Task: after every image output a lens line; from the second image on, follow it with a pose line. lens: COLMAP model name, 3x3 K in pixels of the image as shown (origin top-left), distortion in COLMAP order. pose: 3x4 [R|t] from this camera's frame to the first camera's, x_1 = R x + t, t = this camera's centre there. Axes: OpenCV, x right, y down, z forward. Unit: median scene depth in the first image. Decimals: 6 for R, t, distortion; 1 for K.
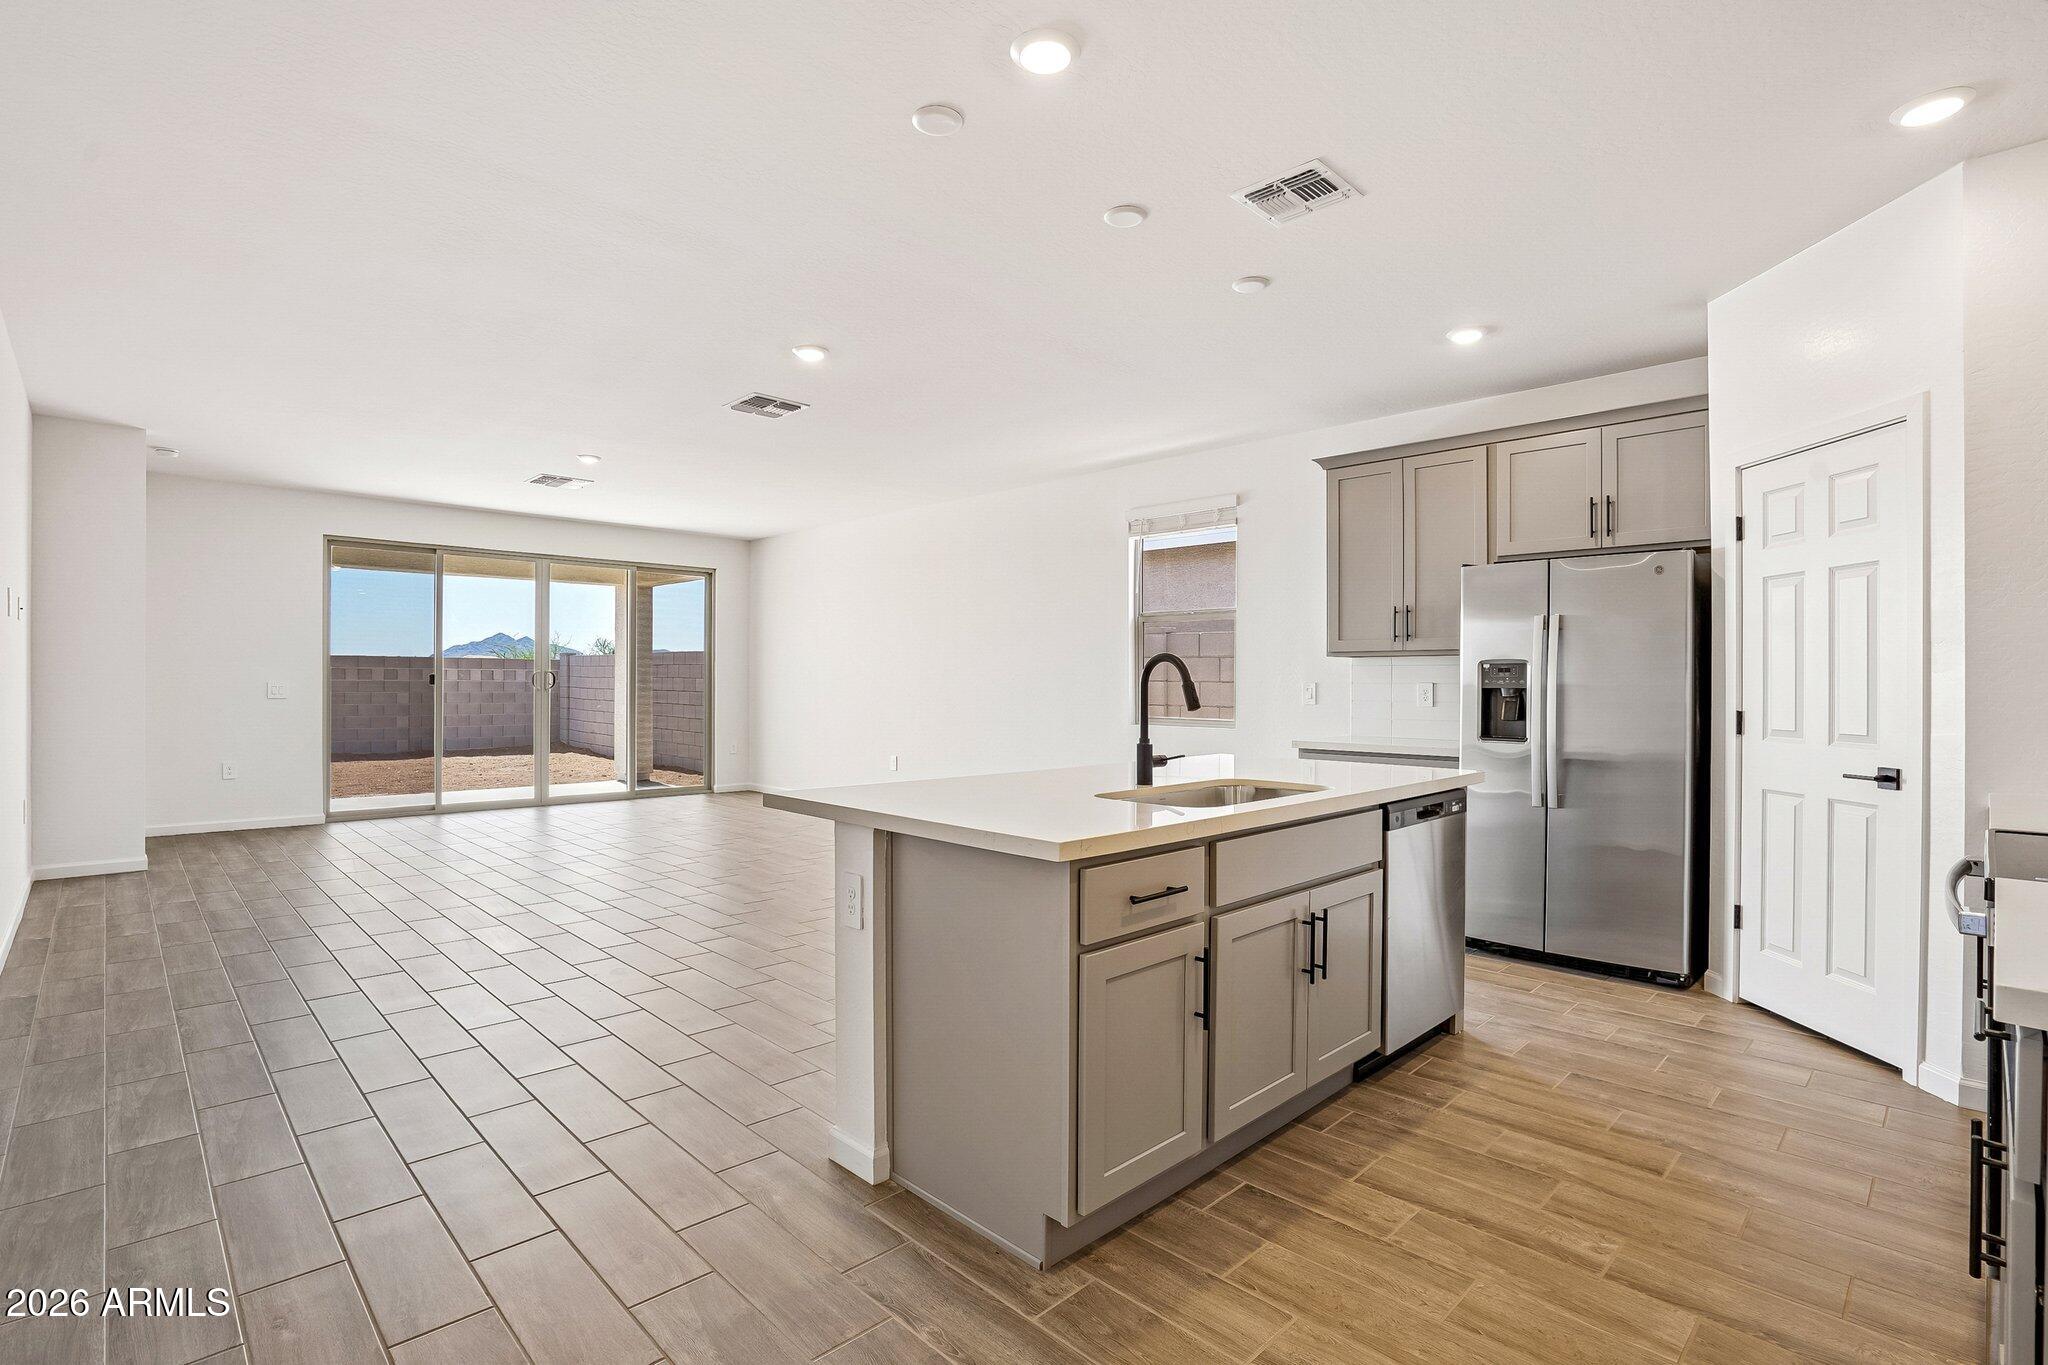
lens RADIAL K [[951.9, 0, 1030.5], [0, 951.9, 684.8], [0, 0, 1]] dist [0.003497, -0.000824]
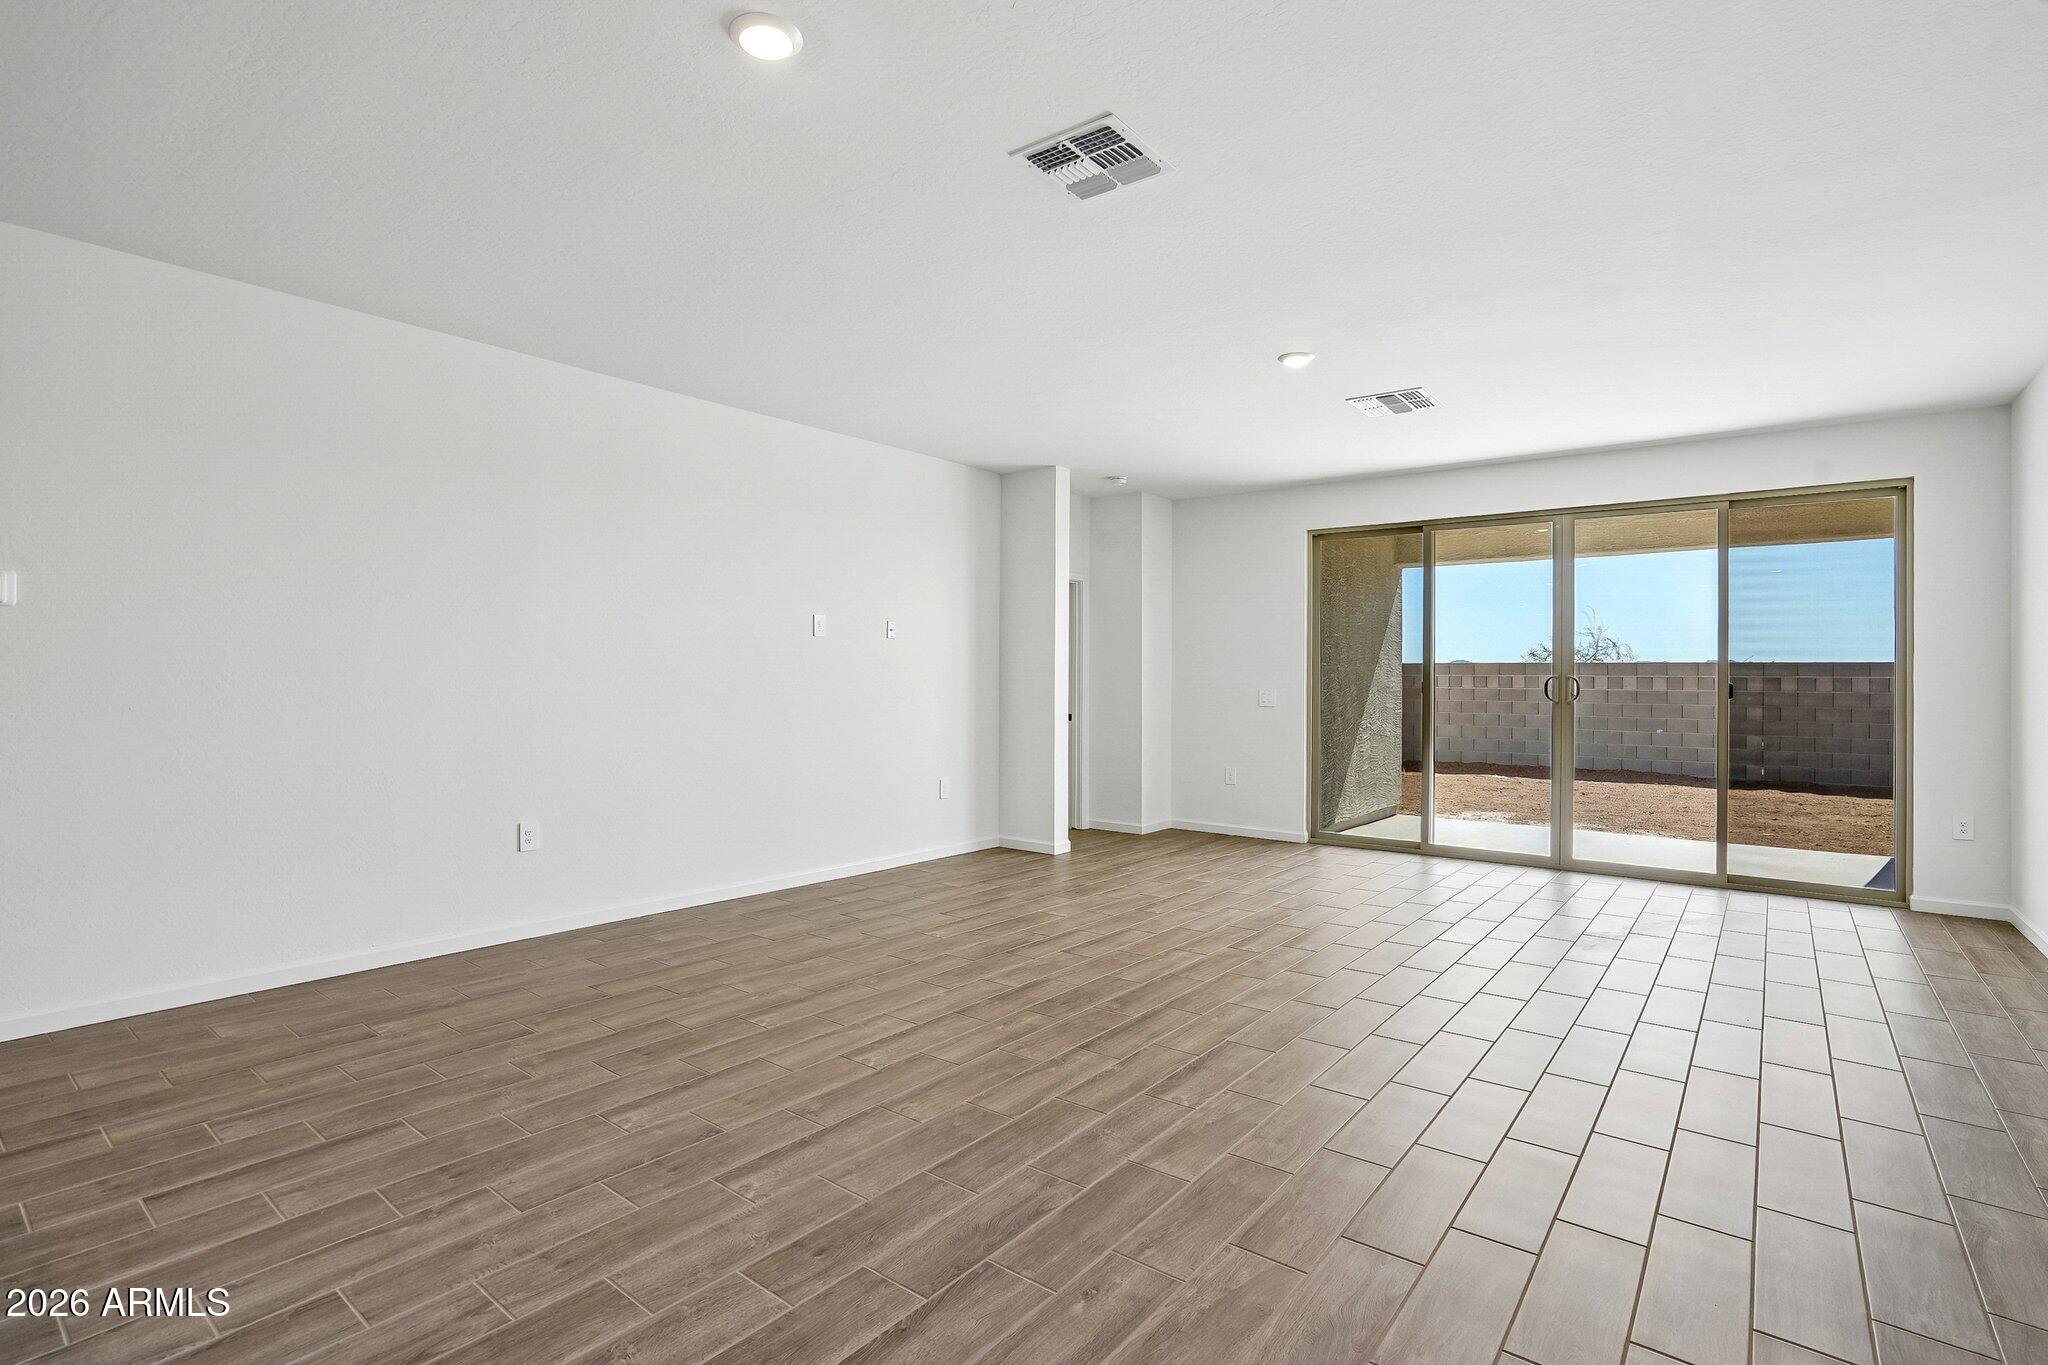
lens RADIAL K [[951.9, 0, 1029.9], [0, 951.9, 678.9], [0, 0, 1]] dist [0.003497, -0.000824]
pose [[0.144047, -0.007772, -0.989540, 0.112544], [-0.009203, 0.999915, -0.009193, -0.003368], [0.989528, 0.010431, 0.143963, 0.450160]]
